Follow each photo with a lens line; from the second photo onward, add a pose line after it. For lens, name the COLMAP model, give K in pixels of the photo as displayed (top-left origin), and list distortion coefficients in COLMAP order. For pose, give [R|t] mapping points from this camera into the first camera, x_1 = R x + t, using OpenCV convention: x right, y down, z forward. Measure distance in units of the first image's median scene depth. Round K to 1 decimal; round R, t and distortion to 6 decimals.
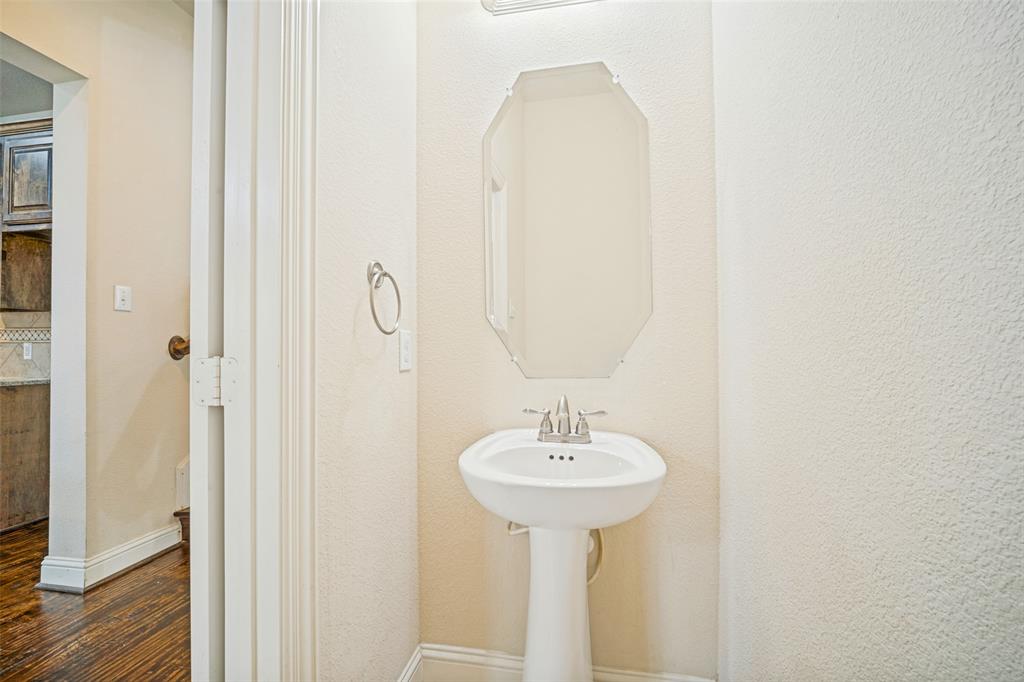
lens RADIAL K [[429.6, 0, 513.4], [0, 429.6, 342.2], [0, 0, 1]] dist [-0.010893, -0.000147]
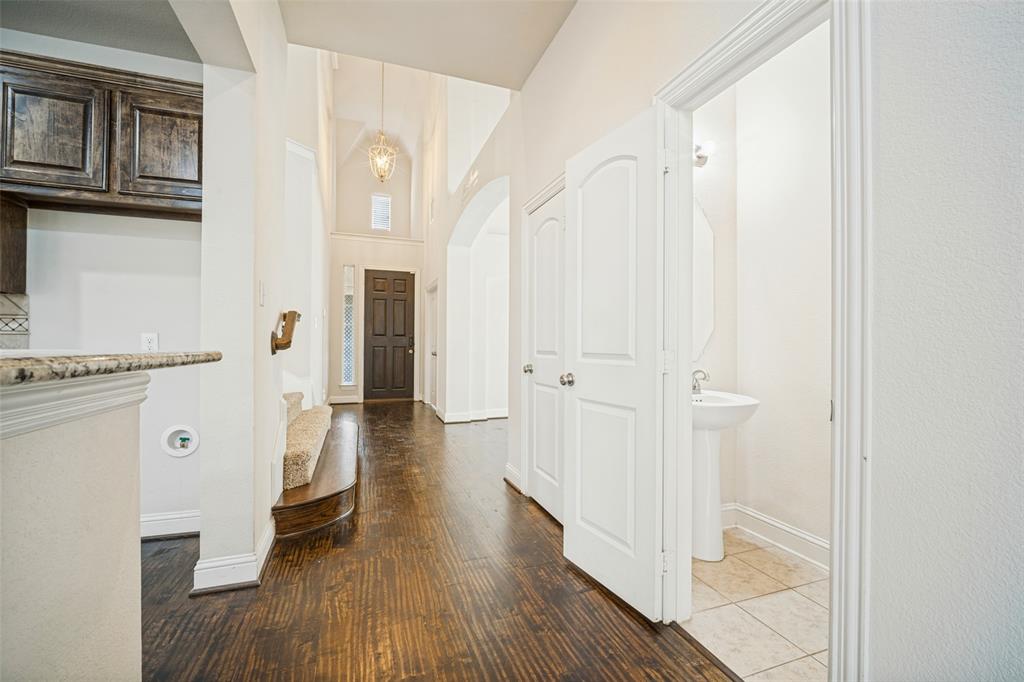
lens RADIAL K [[429.6, 0, 508.4], [0, 429.6, 340.9], [0, 0, 1]] dist [-0.010893, -0.000147]
pose [[0.870207, 0.010601, 0.492572, -0.807749], [-0.013740, 0.999902, 0.002754, -0.000709], [-0.492494, -0.009164, 0.870267, -0.143918]]
